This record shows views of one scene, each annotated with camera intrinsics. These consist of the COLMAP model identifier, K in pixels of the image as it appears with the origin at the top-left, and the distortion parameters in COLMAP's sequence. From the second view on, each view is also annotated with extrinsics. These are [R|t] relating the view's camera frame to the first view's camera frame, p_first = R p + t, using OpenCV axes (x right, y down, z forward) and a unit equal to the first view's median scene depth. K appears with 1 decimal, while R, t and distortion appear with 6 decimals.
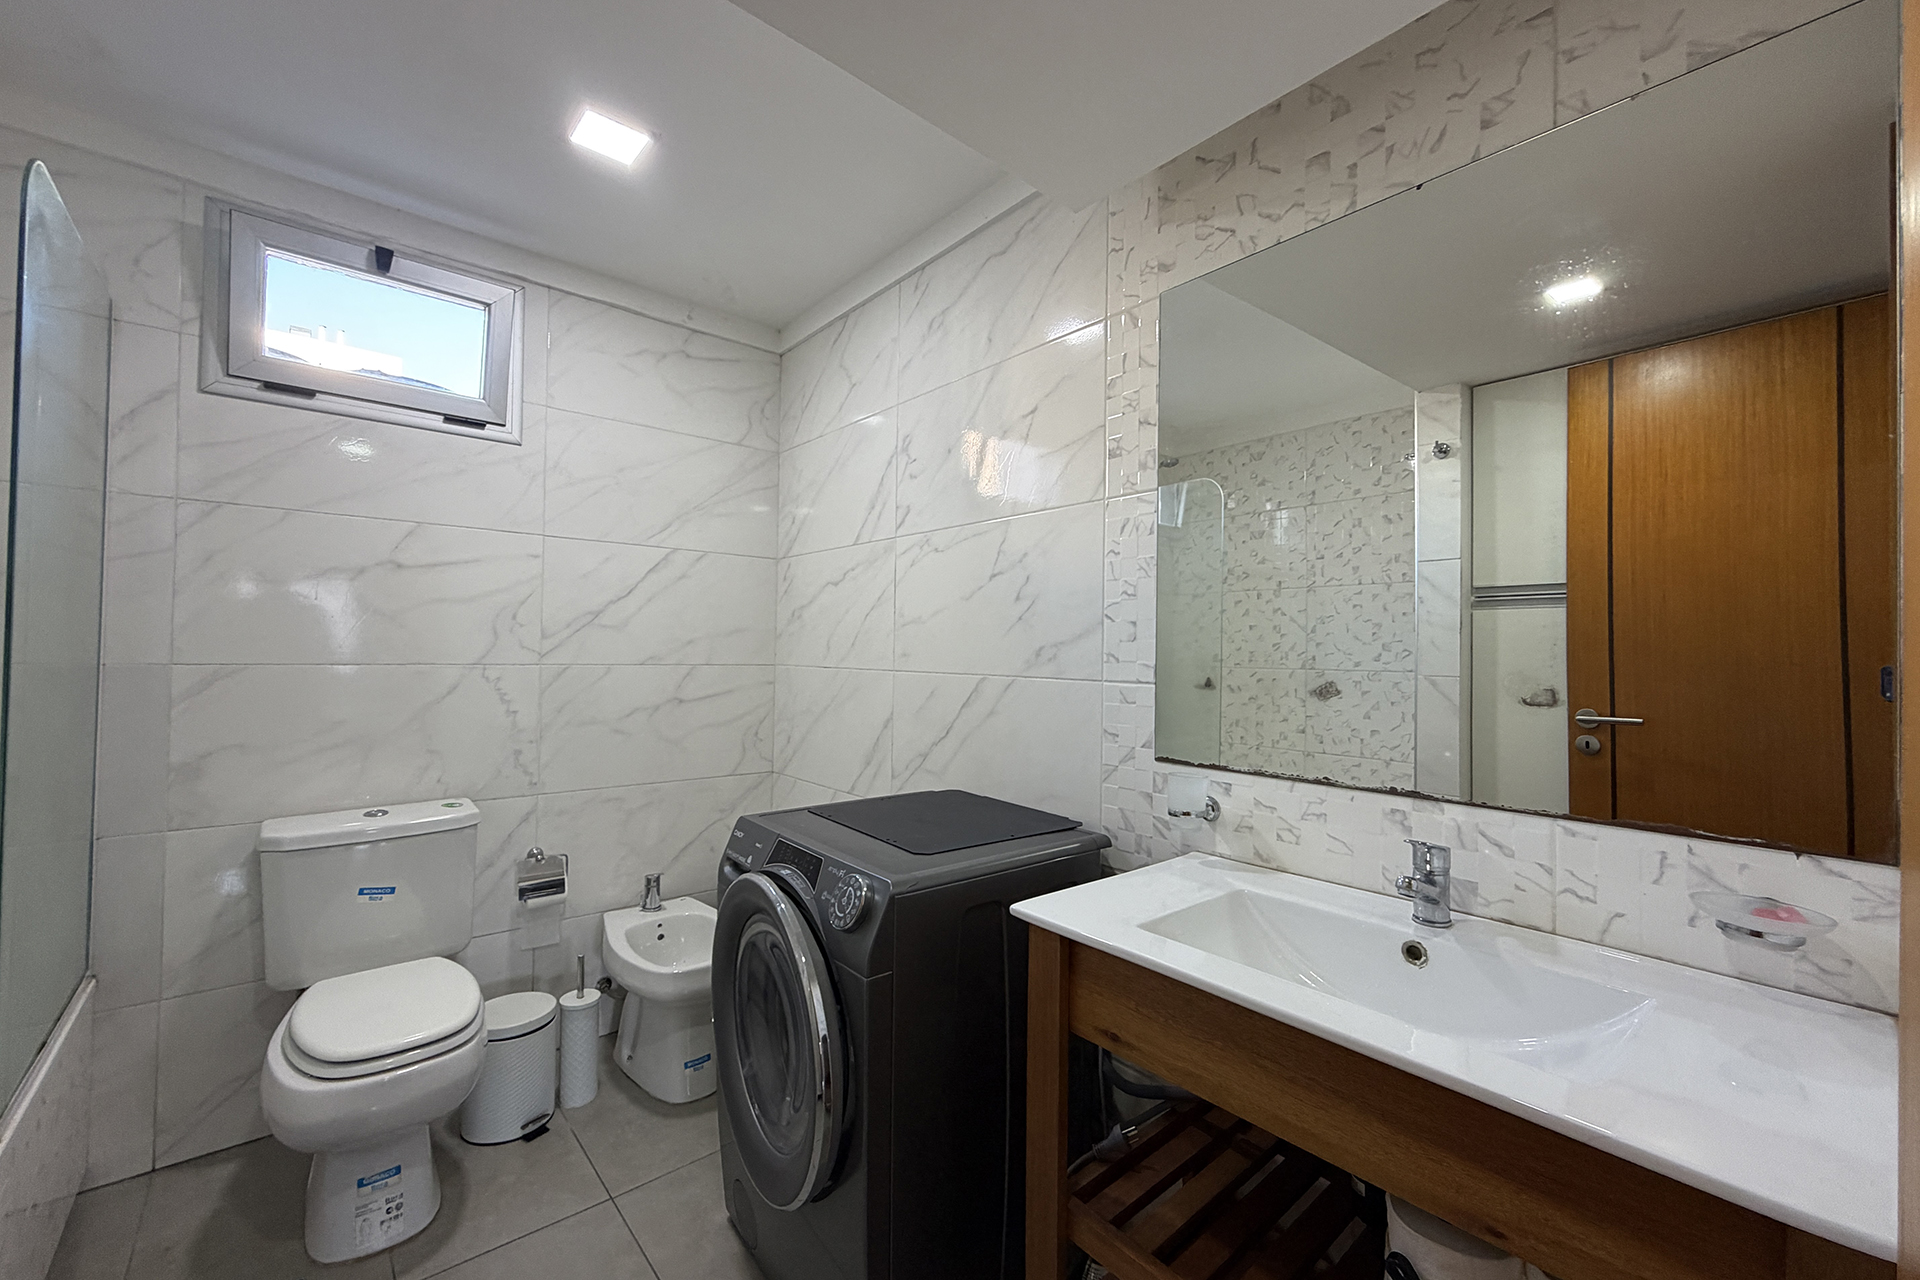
lens RADIAL K [[765.4, 0, 958.1], [0, 765.4, 641.9], [0, 0, 1]] dist [0.000623, -0.000247]
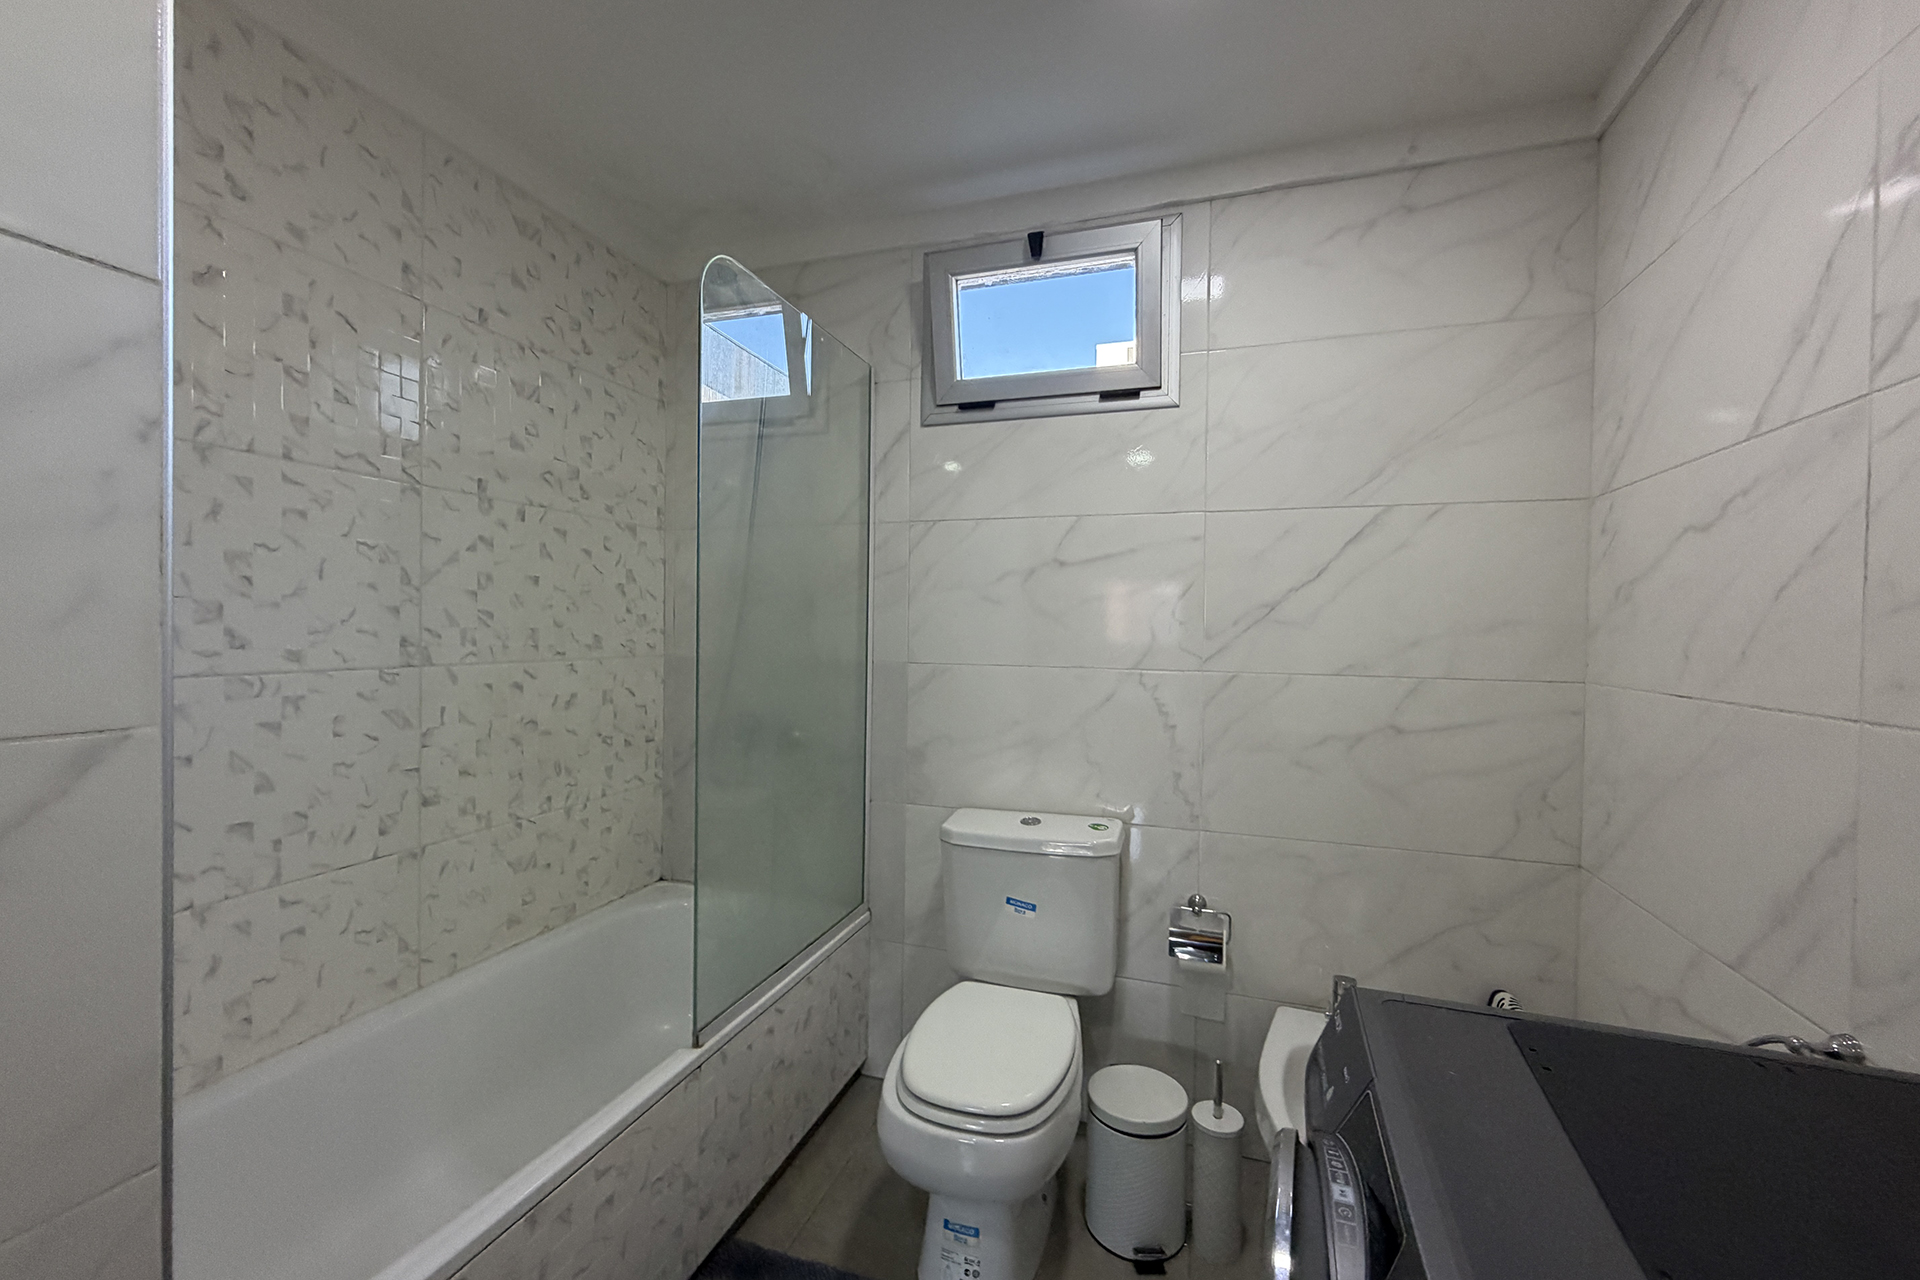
lens RADIAL K [[765.4, 0, 957.2], [0, 765.4, 639.9], [0, 0, 1]] dist [0.000623, -0.000247]
pose [[0.505212, 0.004239, -0.862985, 0.028240], [0.006495, 0.999941, 0.008714, -0.014980], [0.862971, -0.010008, 0.505154, 0.437823]]
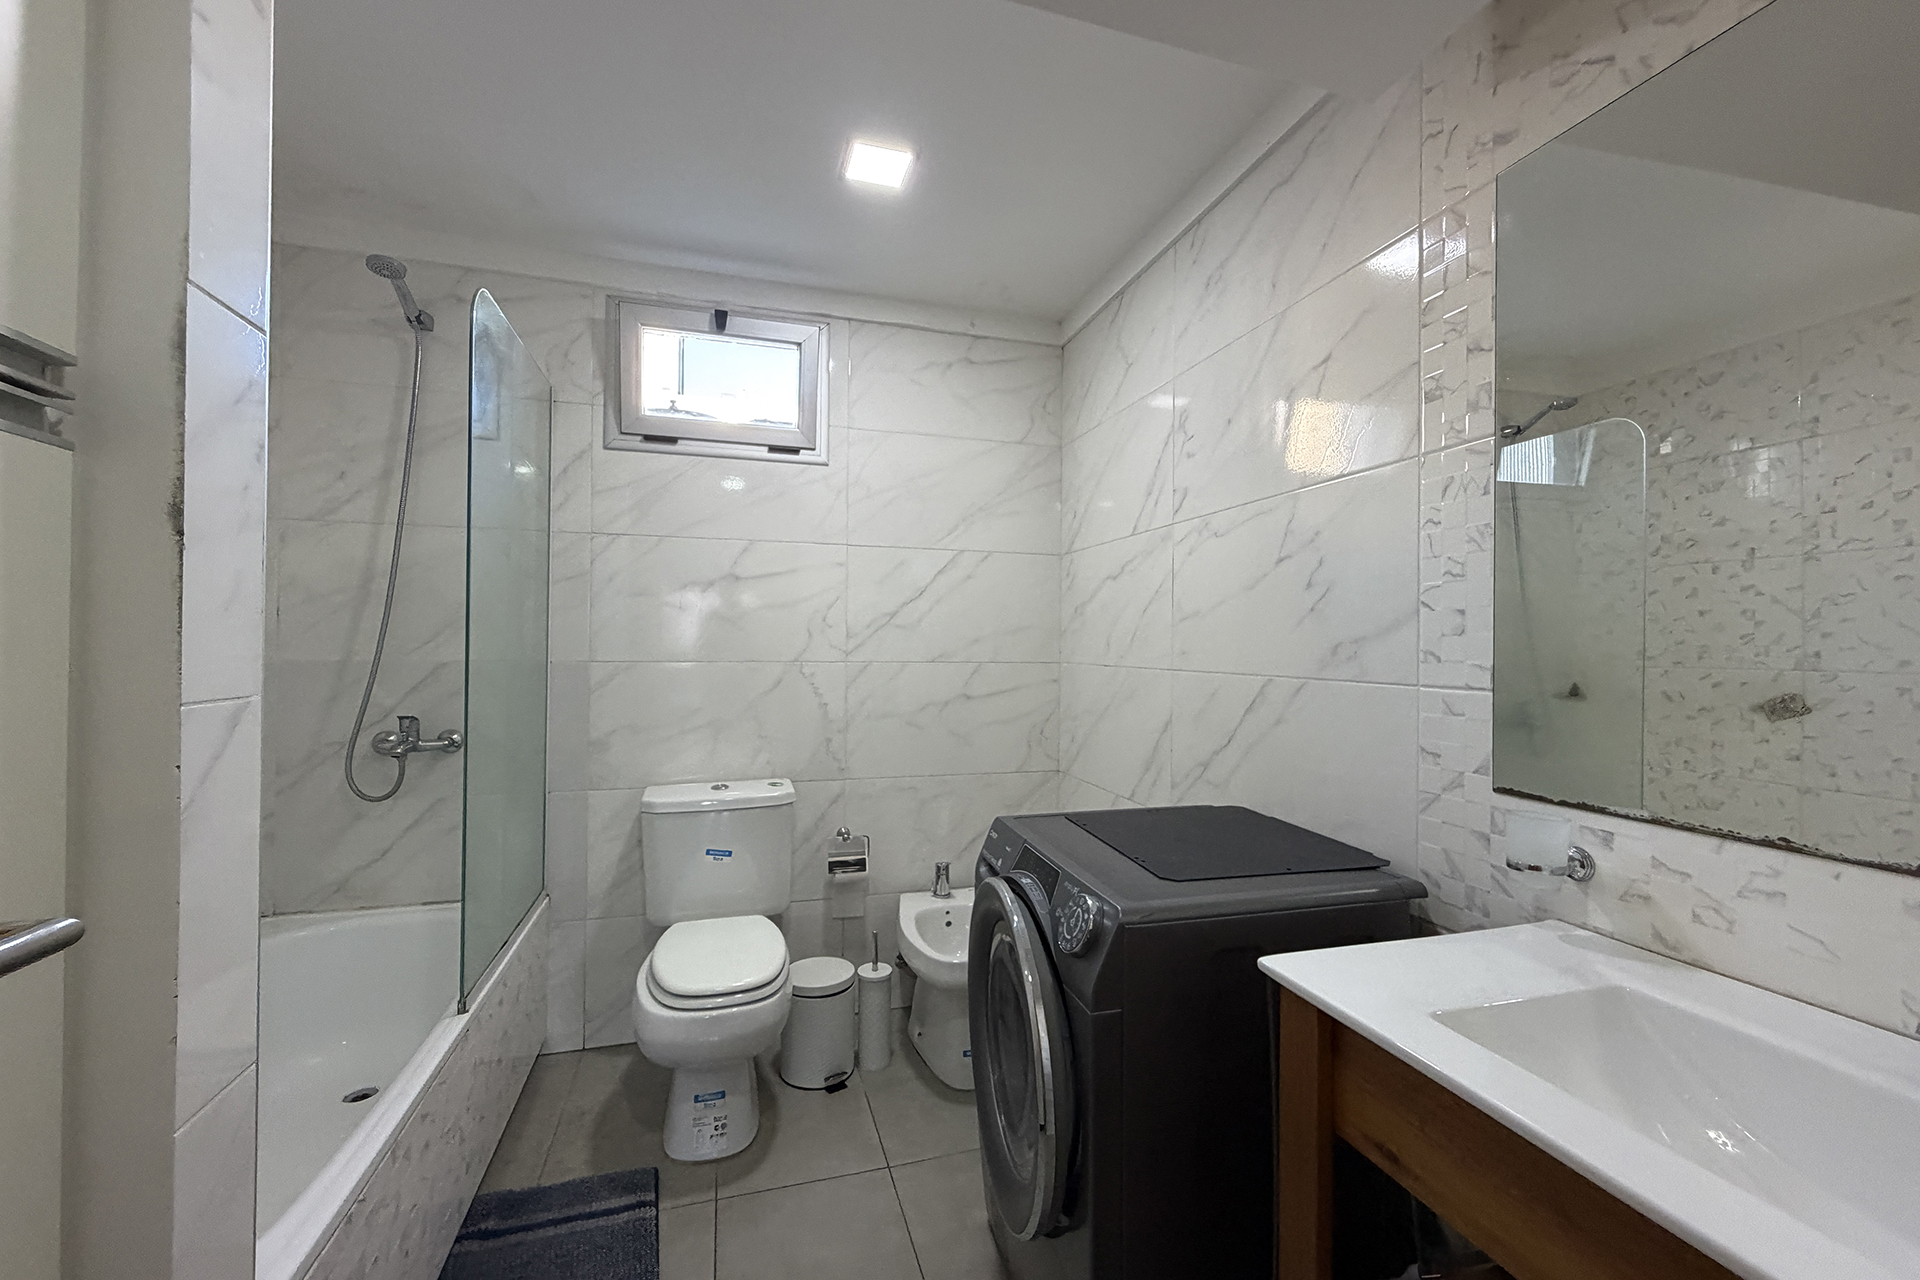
lens RADIAL K [[765.4, 0, 958.6], [0, 765.4, 641.6], [0, 0, 1]] dist [0.000623, -0.000247]
pose [[0.911812, -0.008578, -0.410518, 0.068136], [0.010330, 0.999945, 0.002050, -0.000702], [0.410478, -0.006110, 0.911850, 0.070389]]
